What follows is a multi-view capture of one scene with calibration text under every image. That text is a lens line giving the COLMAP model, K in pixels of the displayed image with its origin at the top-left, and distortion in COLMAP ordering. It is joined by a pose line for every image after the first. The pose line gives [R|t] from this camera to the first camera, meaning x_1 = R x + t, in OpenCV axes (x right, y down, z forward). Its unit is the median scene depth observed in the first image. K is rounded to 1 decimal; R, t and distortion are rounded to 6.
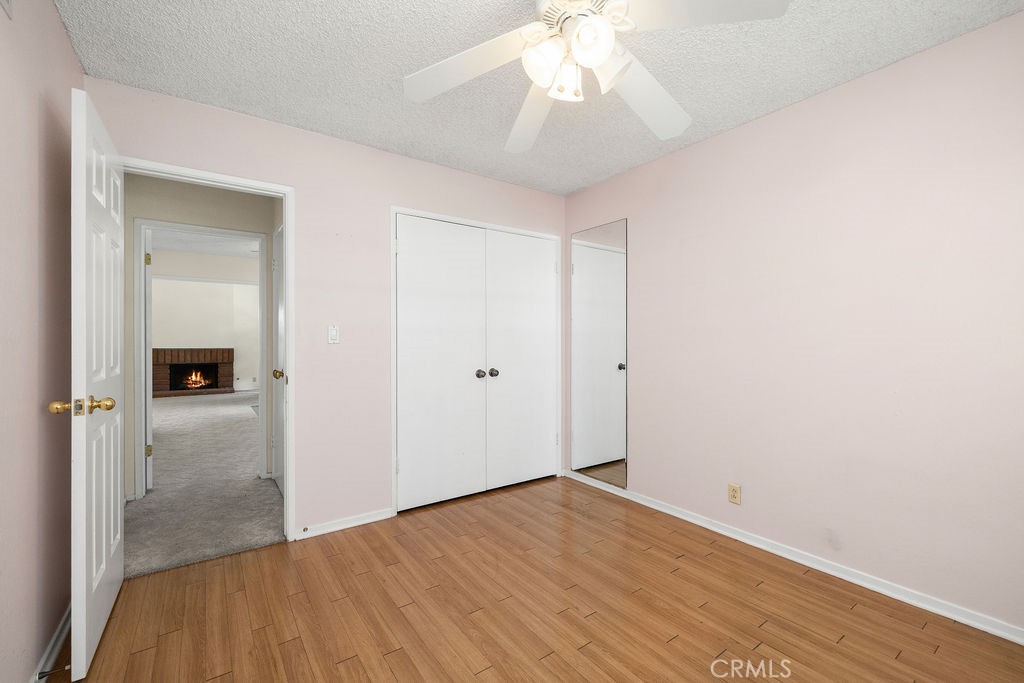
lens RADIAL K [[437.6, 0, 519.3], [0, 437.6, 343.5], [0, 0, 1]] dist [0.003427, 0.000206]
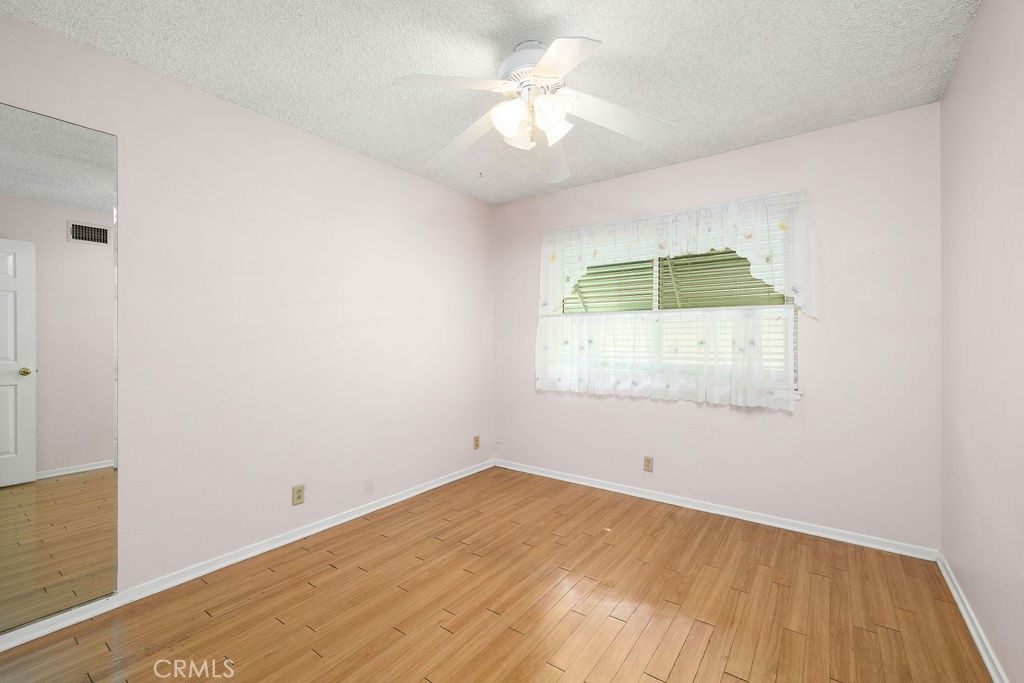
lens RADIAL K [[437.6, 0, 517.1], [0, 437.6, 342.3], [0, 0, 1]] dist [0.003427, 0.000206]
pose [[-0.321734, -0.004402, 0.946820, -0.789560], [0.002771, 0.999981, 0.005590, -0.008563], [-0.946826, 0.004422, -0.321715, 1.098791]]
